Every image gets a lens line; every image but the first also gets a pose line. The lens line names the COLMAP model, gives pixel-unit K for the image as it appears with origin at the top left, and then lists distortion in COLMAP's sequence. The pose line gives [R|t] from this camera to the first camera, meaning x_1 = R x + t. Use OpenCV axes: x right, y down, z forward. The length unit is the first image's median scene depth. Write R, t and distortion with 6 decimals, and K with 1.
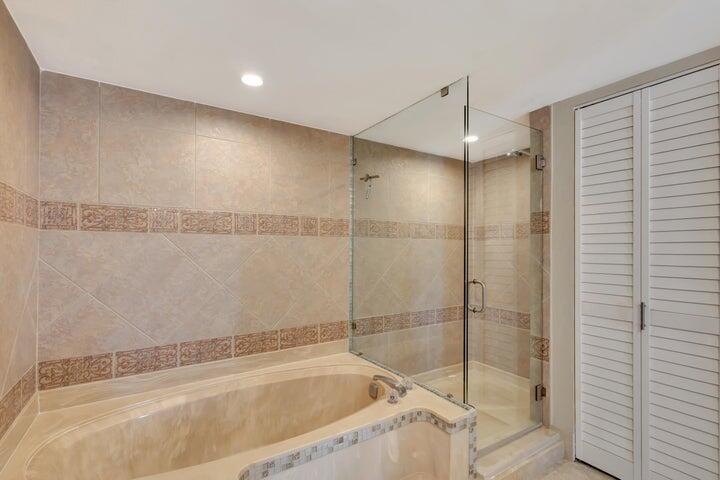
lens RADIAL K [[341.4, 0, 357.5], [0, 341.4, 238.5], [0, 0, 1]] dist [0.009821, -0.000472]
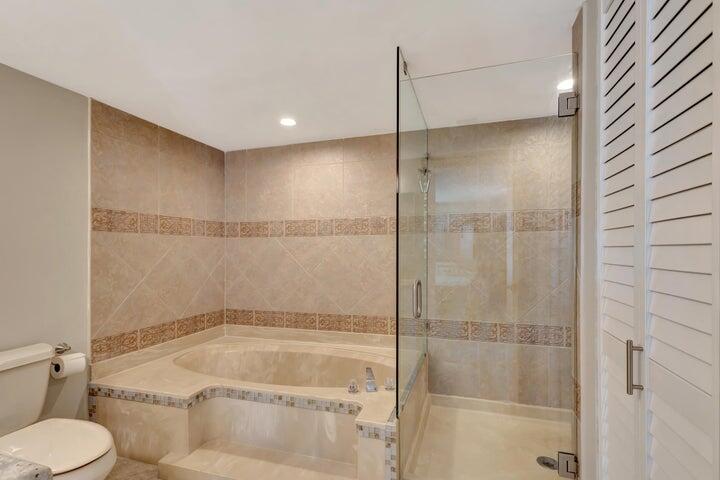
lens RADIAL K [[341.4, 0, 357.5], [0, 341.4, 238.5], [0, 0, 1]] dist [0.009821, -0.000472]
pose [[0.640568, -0.030151, -0.767310, 0.795448], [0.031970, 0.999410, -0.012583, 0.020166], [0.767236, -0.016470, 0.641153, 0.298996]]
